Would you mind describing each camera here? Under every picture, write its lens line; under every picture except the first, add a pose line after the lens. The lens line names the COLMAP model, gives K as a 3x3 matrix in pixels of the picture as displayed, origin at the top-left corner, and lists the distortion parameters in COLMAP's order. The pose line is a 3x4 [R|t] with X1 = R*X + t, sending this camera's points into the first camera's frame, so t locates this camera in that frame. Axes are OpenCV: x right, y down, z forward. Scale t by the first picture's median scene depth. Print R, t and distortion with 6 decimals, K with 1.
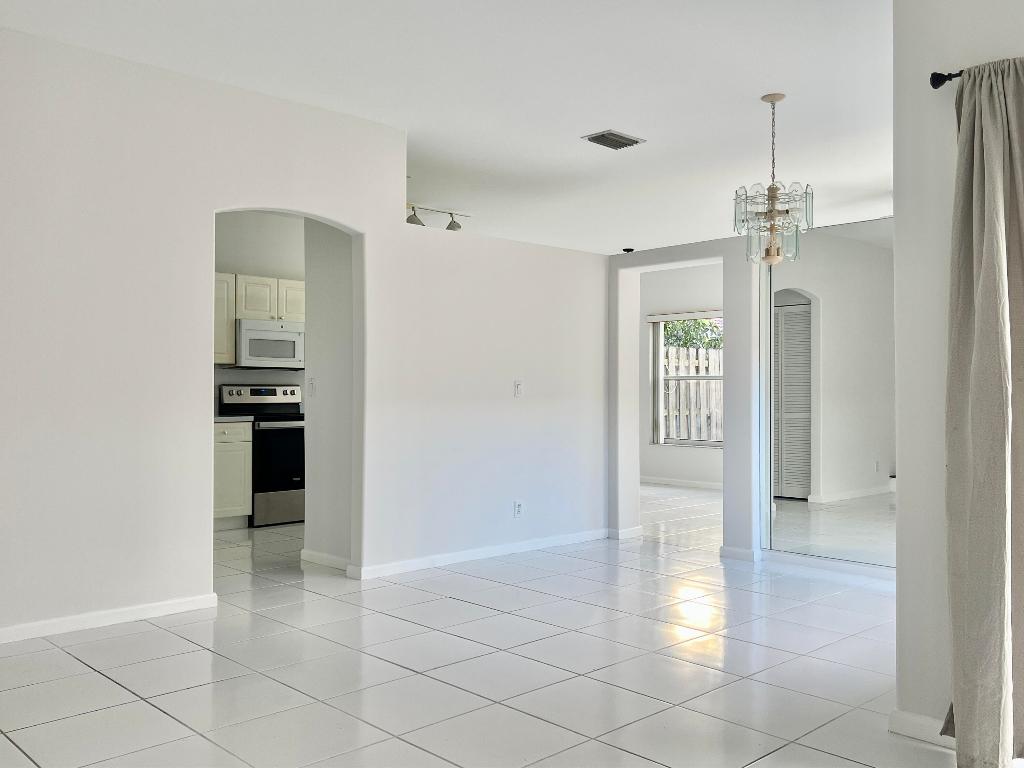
lens RADIAL K [[903.9, 0, 512.5], [0, 903.9, 387.3], [0, 0, 1]] dist [0.080898, 0.005850]
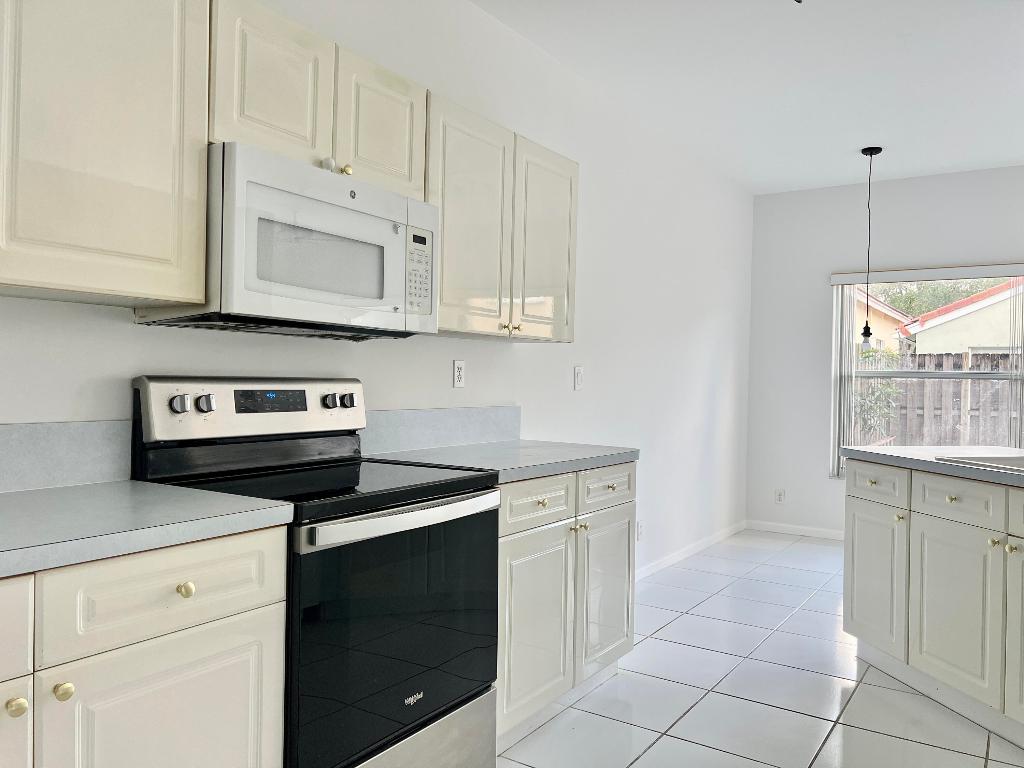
lens RADIAL K [[769.3, 0, 509.6], [0, 769.3, 381.9], [0, 0, 1]] dist [0.040995, -0.057678]
pose [[0.976576, 0.019107, 0.214322, -0.257000], [-0.021619, 0.999722, 0.009381, -0.006005], [-0.214083, -0.013795, 0.976718, 0.730077]]
